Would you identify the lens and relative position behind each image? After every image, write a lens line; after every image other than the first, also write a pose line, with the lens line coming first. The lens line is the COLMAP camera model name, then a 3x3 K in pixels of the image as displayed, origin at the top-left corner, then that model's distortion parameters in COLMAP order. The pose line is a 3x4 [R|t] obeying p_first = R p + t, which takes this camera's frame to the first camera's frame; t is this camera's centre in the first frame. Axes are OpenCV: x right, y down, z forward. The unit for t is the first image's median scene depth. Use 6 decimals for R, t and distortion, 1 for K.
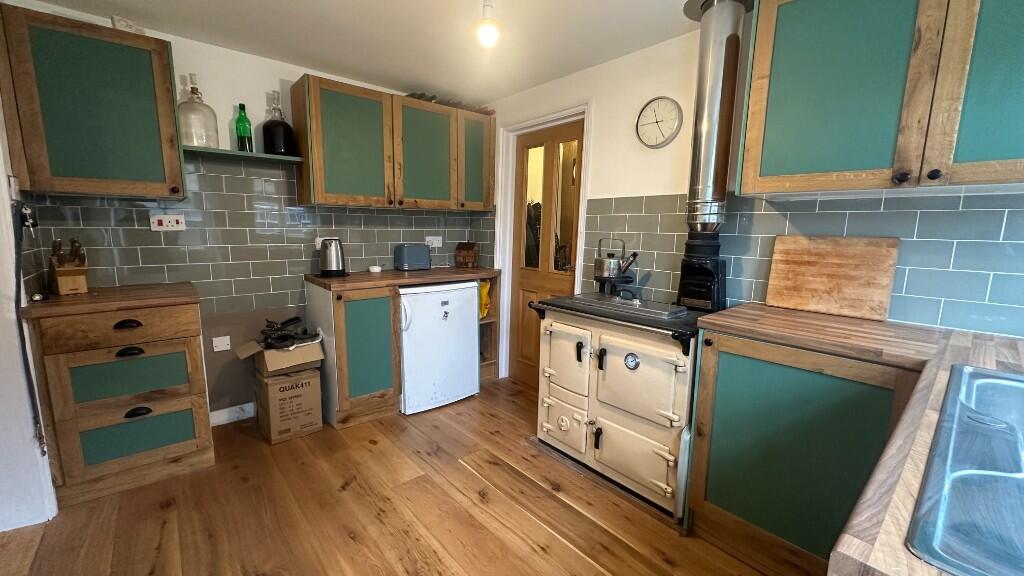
lens RADIAL K [[407.4, 0, 513.0], [0, 407.4, 285.0], [0, 0, 1]] dist [-0.000919, 0.000079]
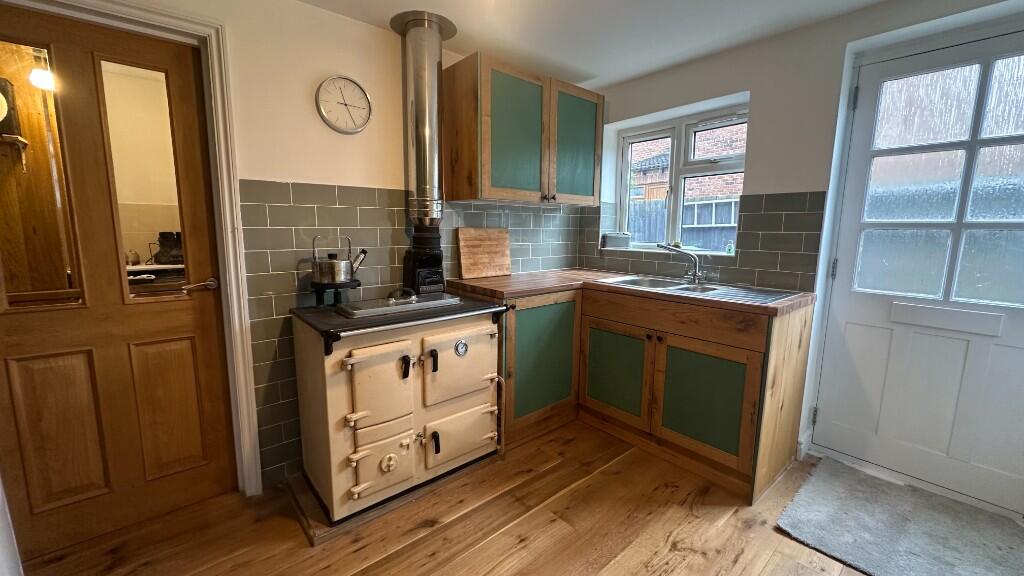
lens RADIAL K [[407.4, 0, 513.0], [0, 407.4, 285.0], [0, 0, 1]] dist [-0.000919, 0.000079]
pose [[0.005334, -0.160787, 0.986975, -0.710332], [0.128328, 0.978938, 0.158784, -0.123415], [-0.991717, 0.125809, 0.025855, 0.782137]]
